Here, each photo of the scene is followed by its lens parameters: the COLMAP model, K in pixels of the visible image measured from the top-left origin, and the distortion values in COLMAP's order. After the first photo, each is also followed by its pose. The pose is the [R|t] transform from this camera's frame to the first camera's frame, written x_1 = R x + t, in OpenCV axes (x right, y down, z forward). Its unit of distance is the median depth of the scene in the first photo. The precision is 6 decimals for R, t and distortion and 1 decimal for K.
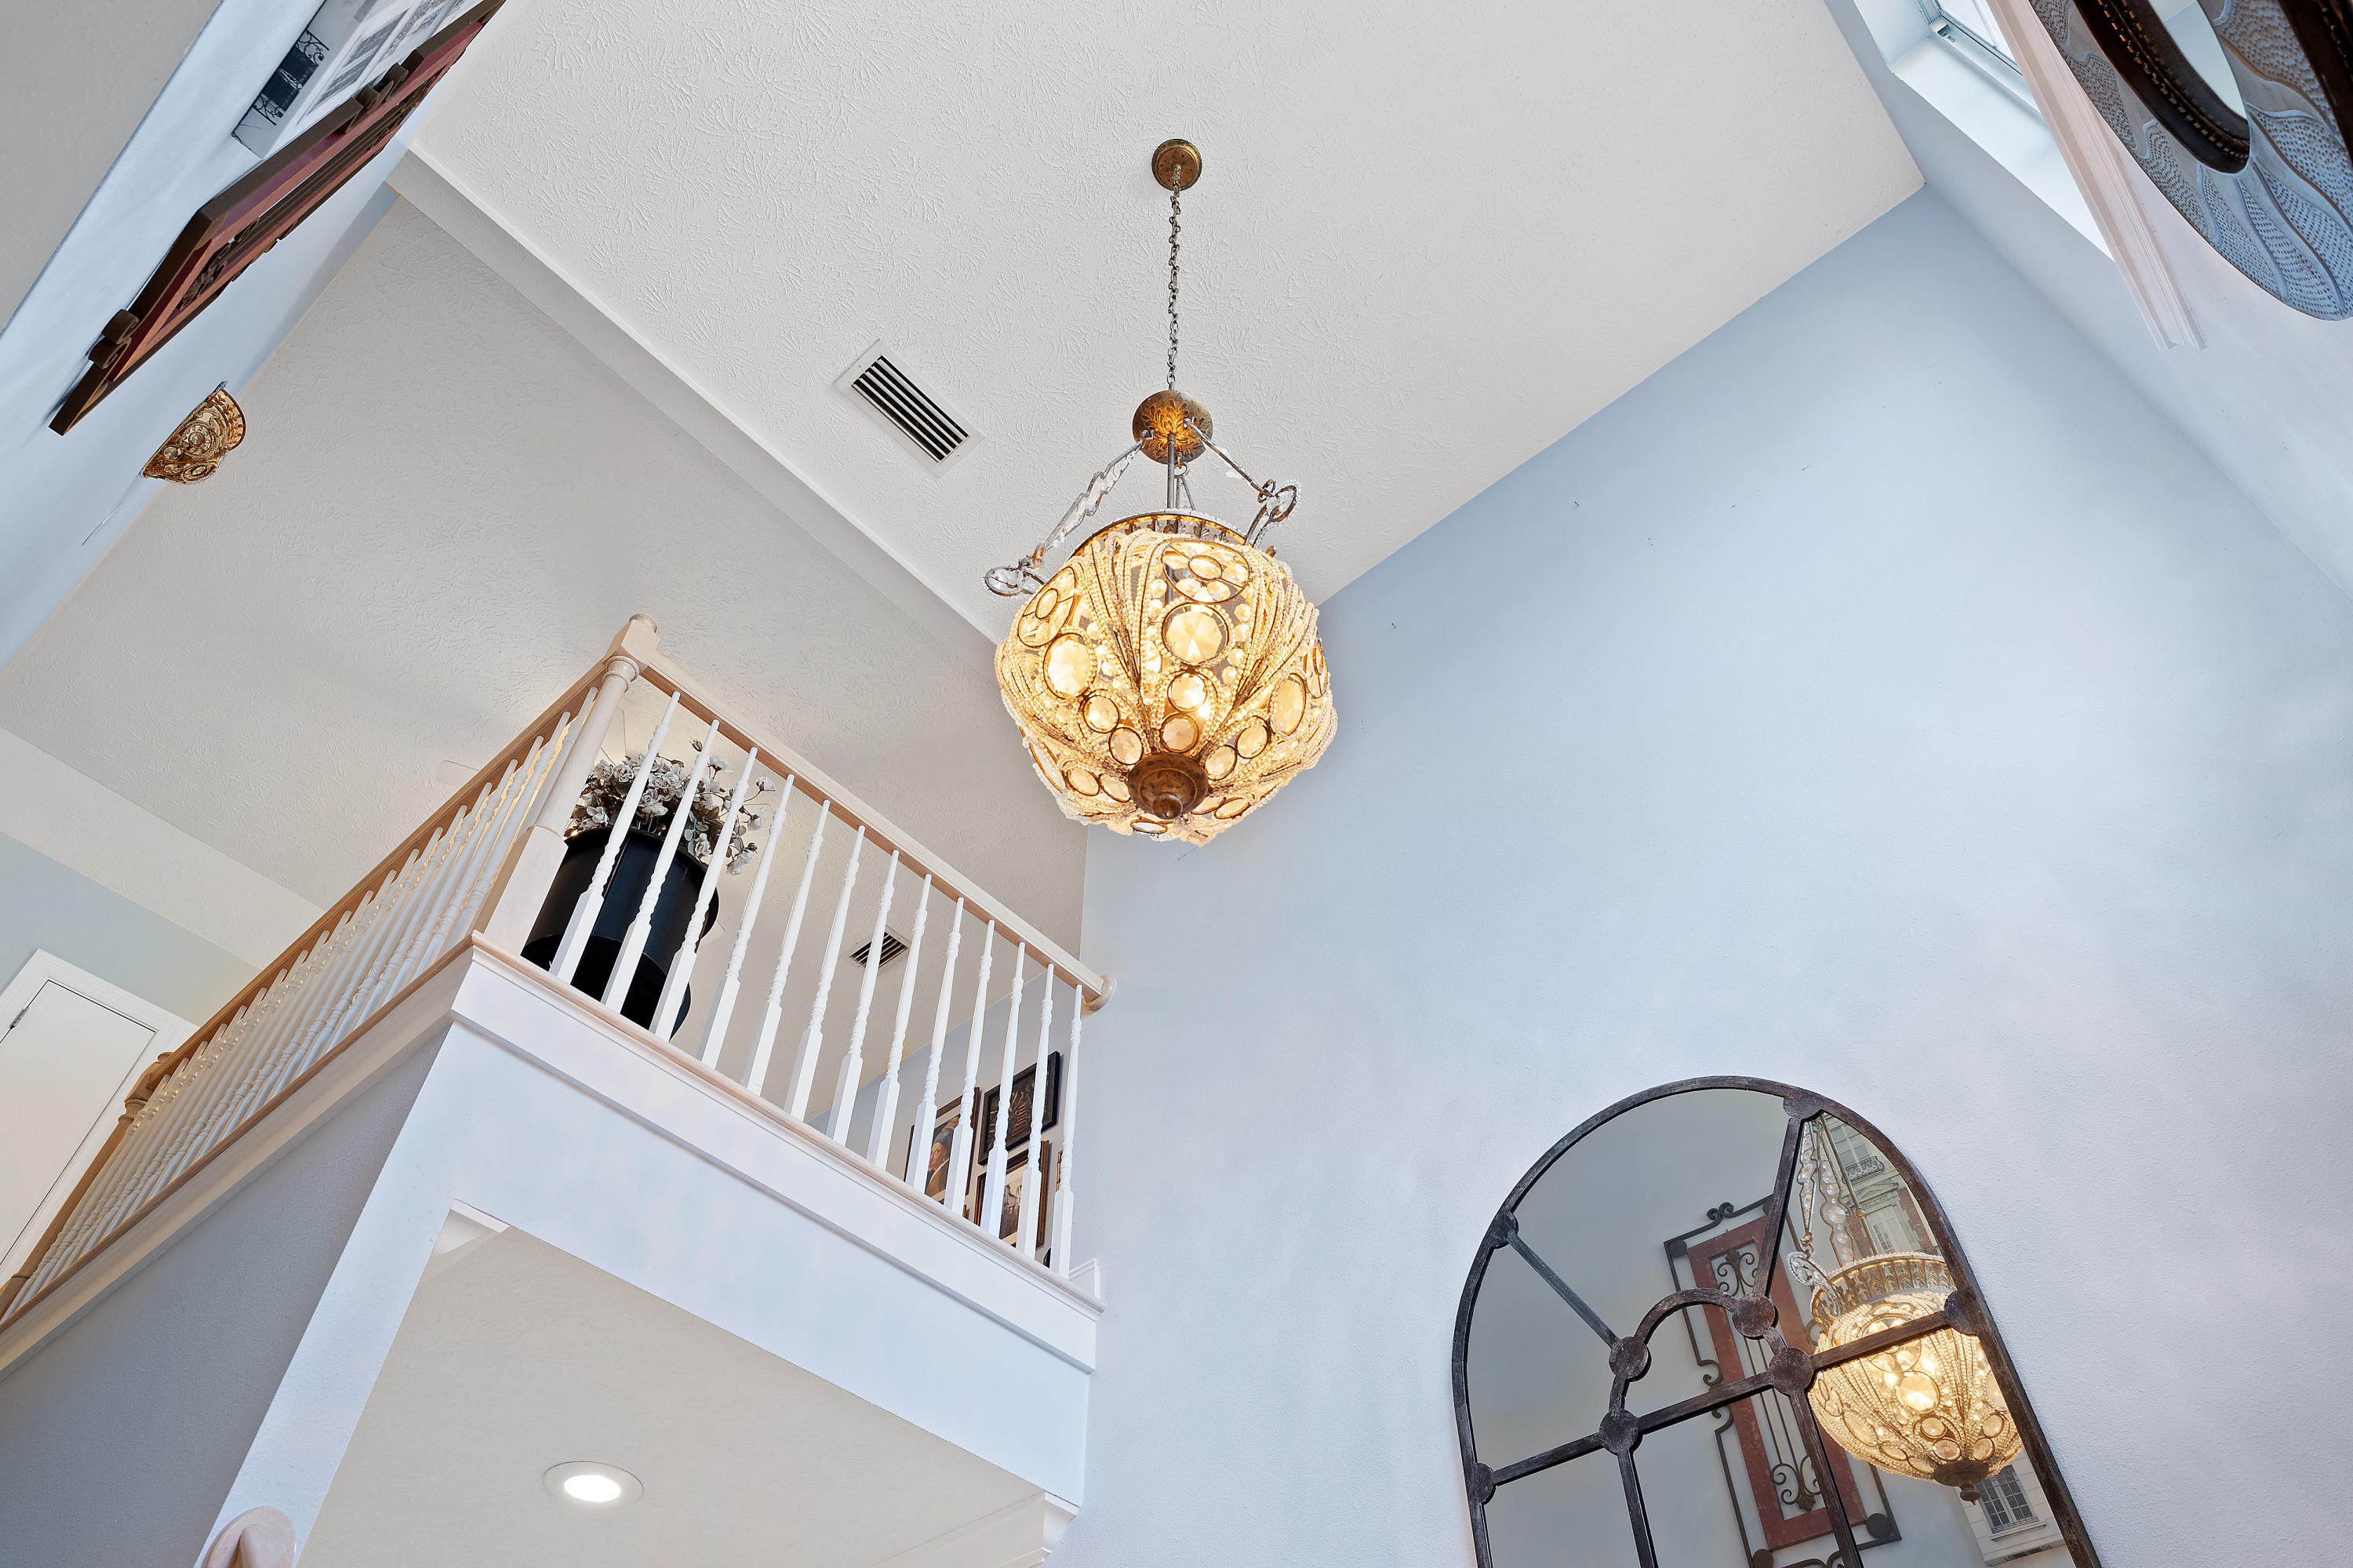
lens RADIAL K [[1536.3, 0, 1176.5], [0, 1536.3, 784.0], [0, 0, 1]] dist [0.039079, 0.000200]
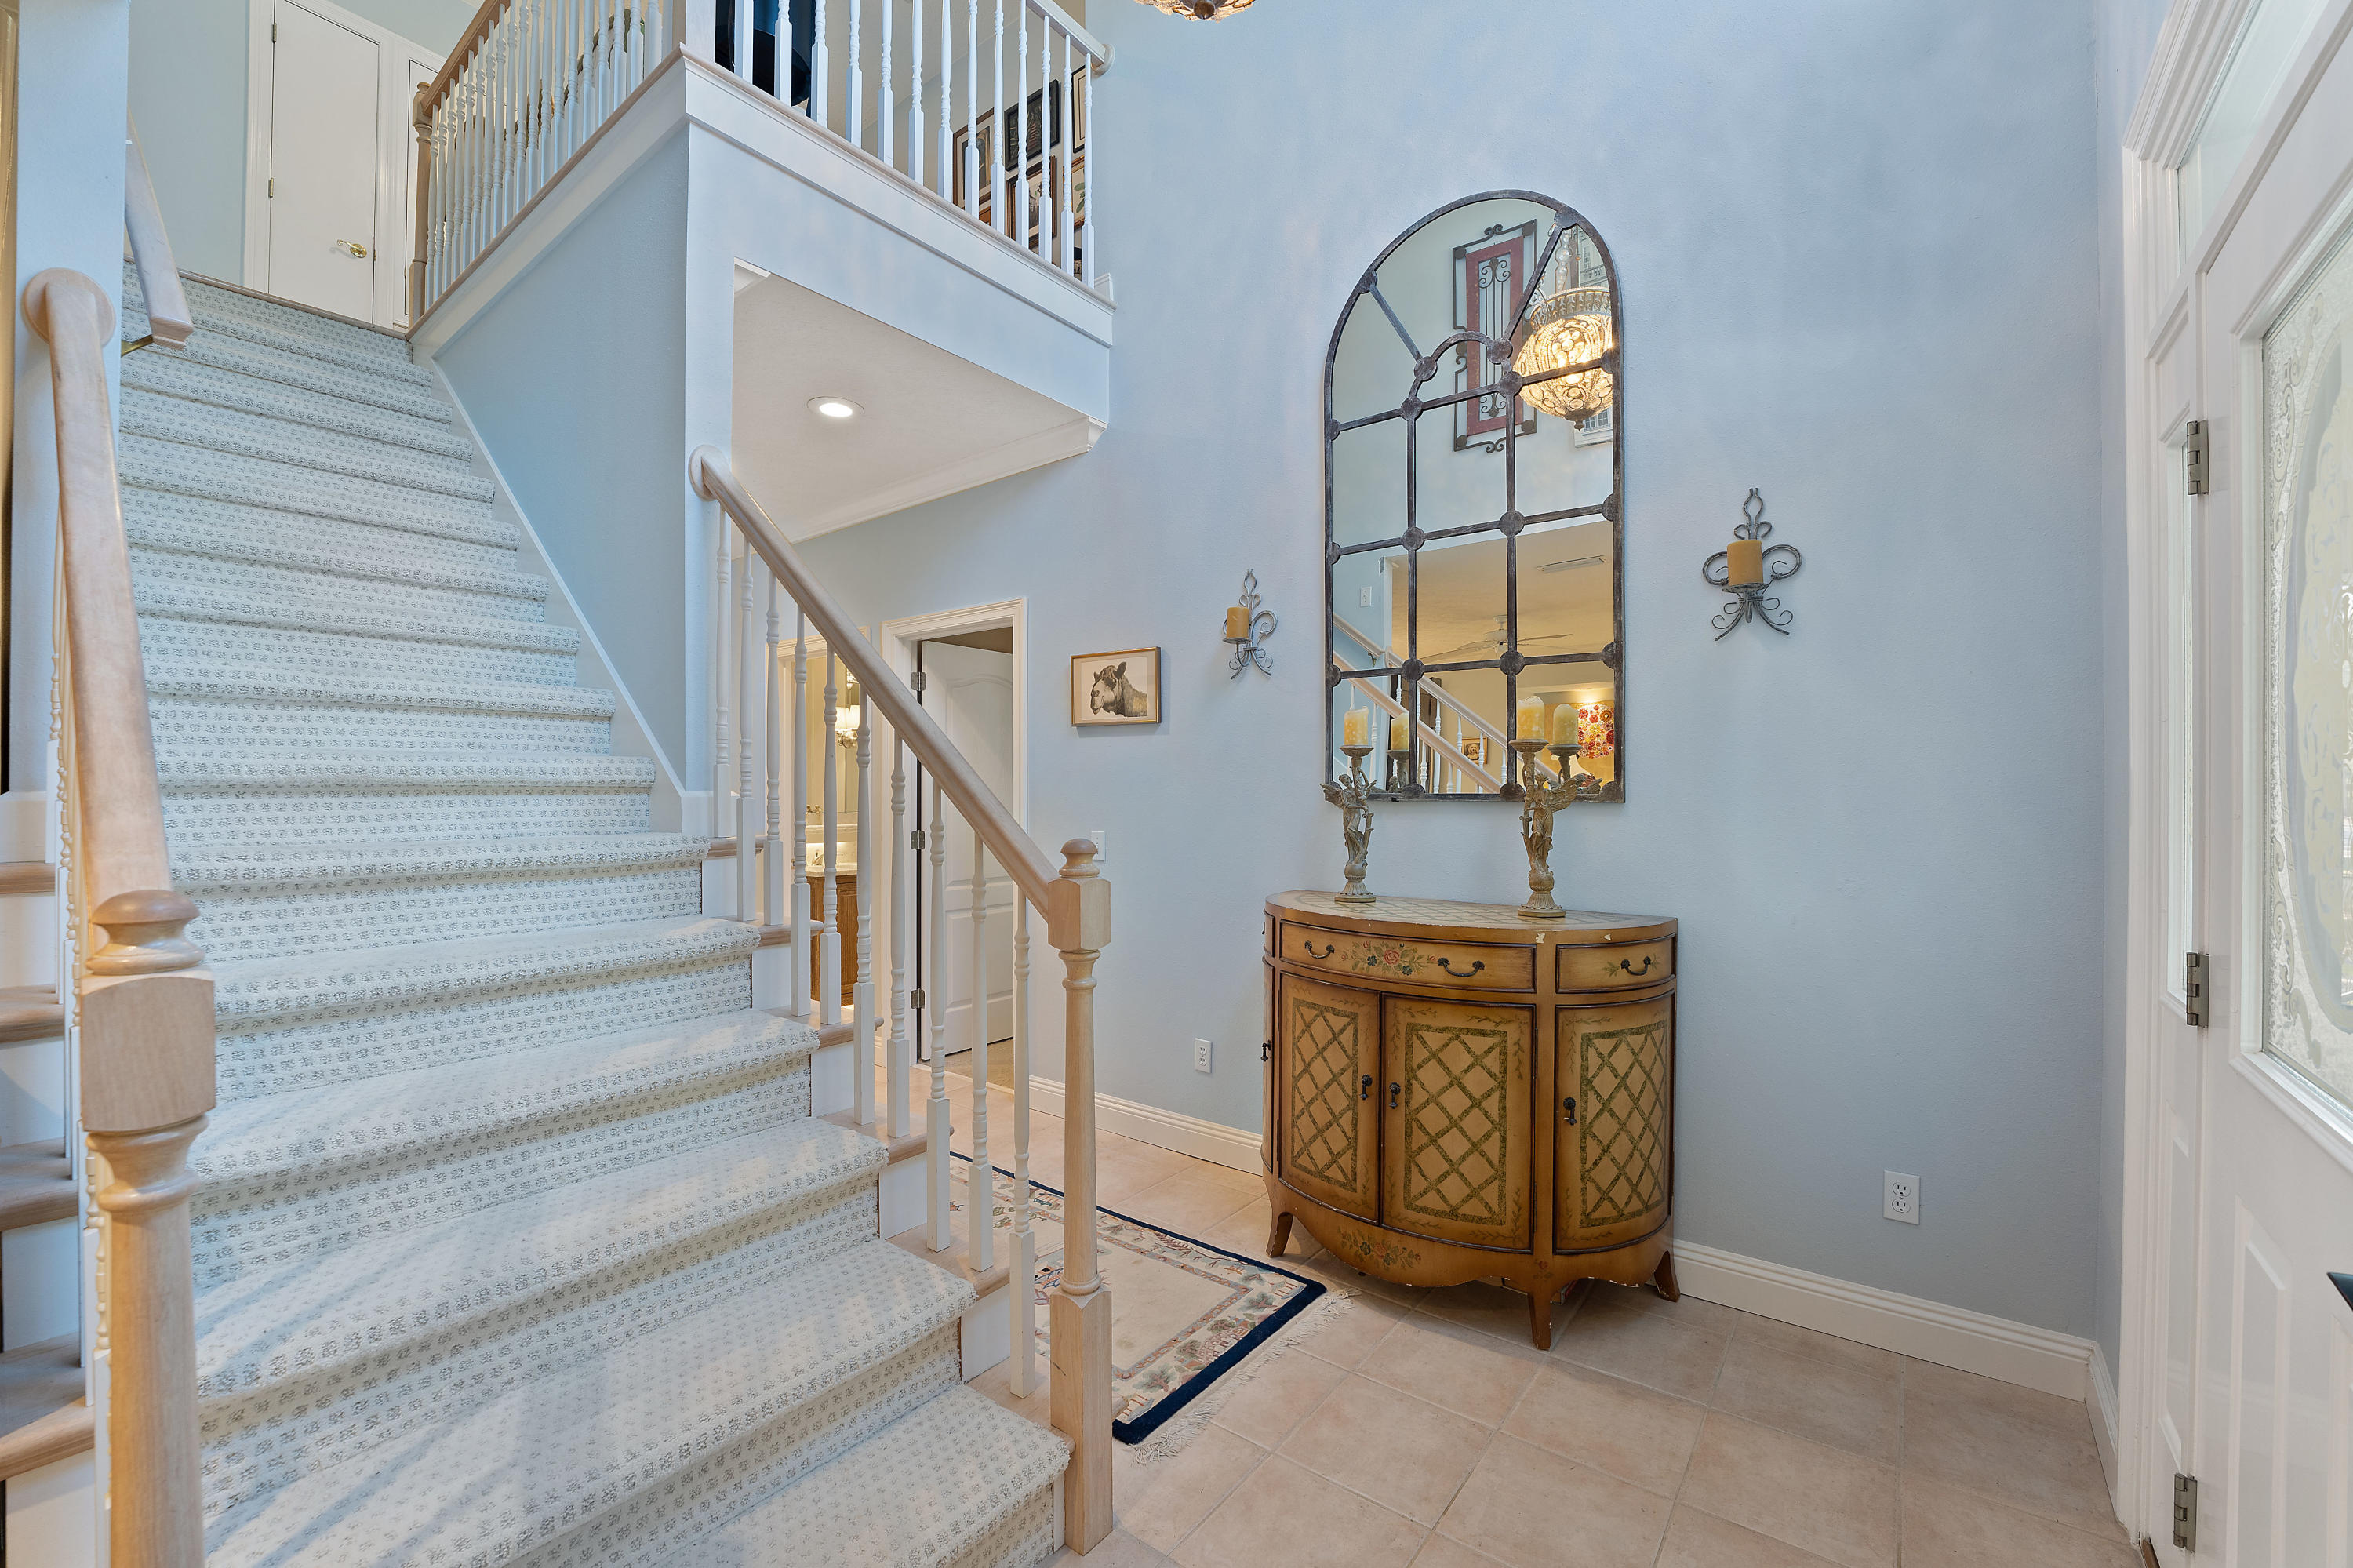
lens RADIAL K [[963.8, 0, 1176.5], [0, 963.8, 784.0], [0, 0, 1]] dist [-0.026797, 0.004519]
pose [[0.997921, -0.001904, 0.064421, -0.055932], [-0.047122, 0.660367, 0.749463, -0.105952], [-0.043968, -0.750940, 0.658905, -0.067075]]
